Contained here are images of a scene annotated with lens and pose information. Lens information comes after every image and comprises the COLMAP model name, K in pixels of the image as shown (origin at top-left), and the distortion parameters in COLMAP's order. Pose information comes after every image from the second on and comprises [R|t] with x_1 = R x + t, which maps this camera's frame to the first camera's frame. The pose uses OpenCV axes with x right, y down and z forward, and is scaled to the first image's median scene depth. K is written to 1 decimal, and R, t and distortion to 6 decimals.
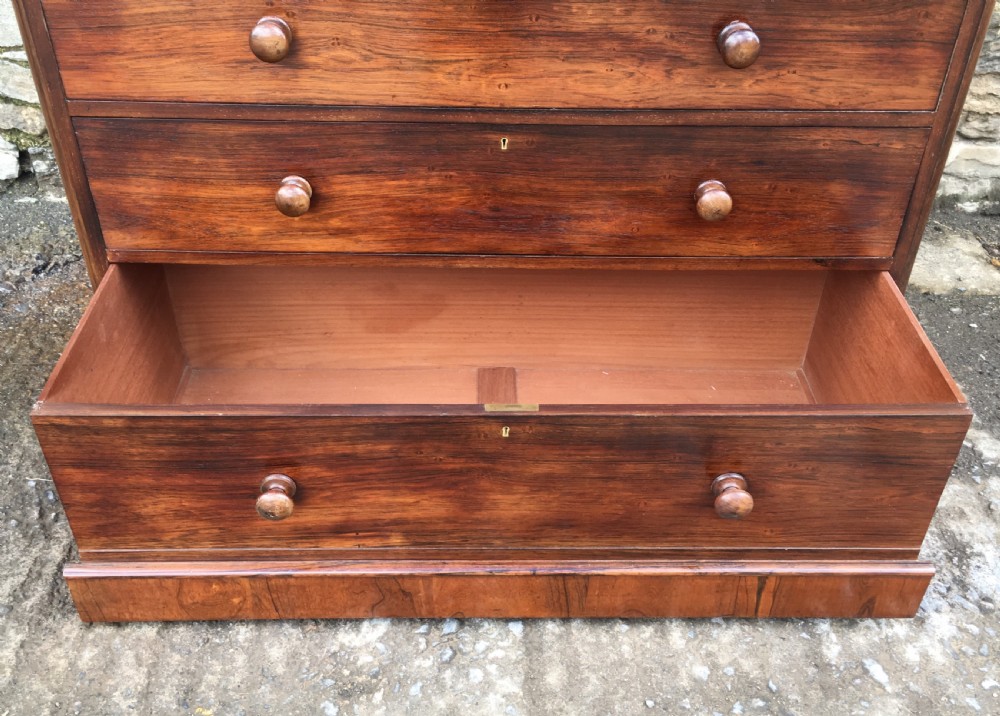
lens RADIAL K [[956.6, 0, 500.9], [0, 956.6, 339.2], [0, 0, 1]] dist [0.046970, 0.000000]
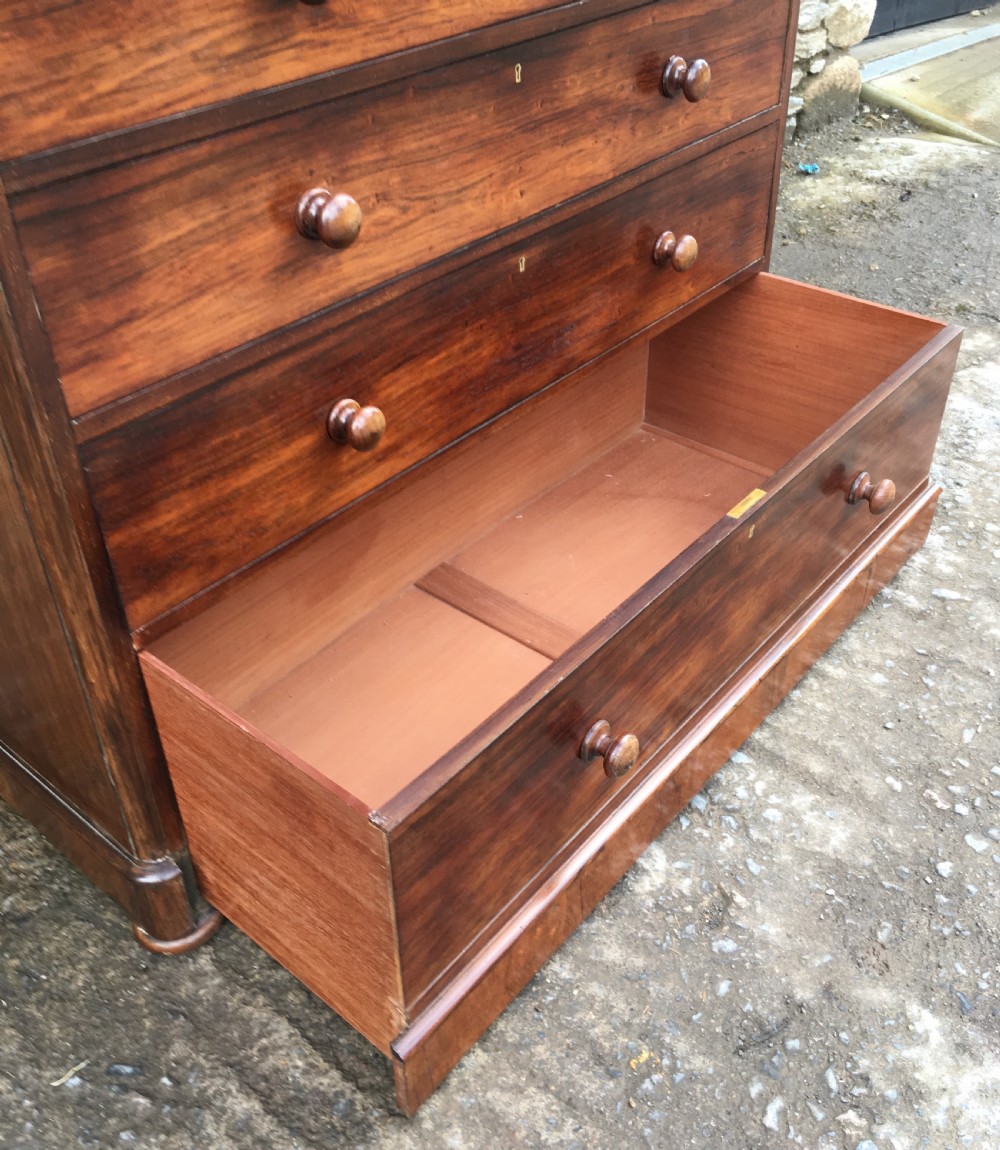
lens RADIAL K [[1116.2, 0, 475.8], [0, 1116.2, 521.0], [0, 0, 1]] dist [0.041680, 0.000000]
pose [[0.670834, -0.457980, 0.583298, -0.699076], [0.479025, 0.868028, 0.130625, -0.155464], [-0.566142, 0.191787, 0.801686, 0.275350]]
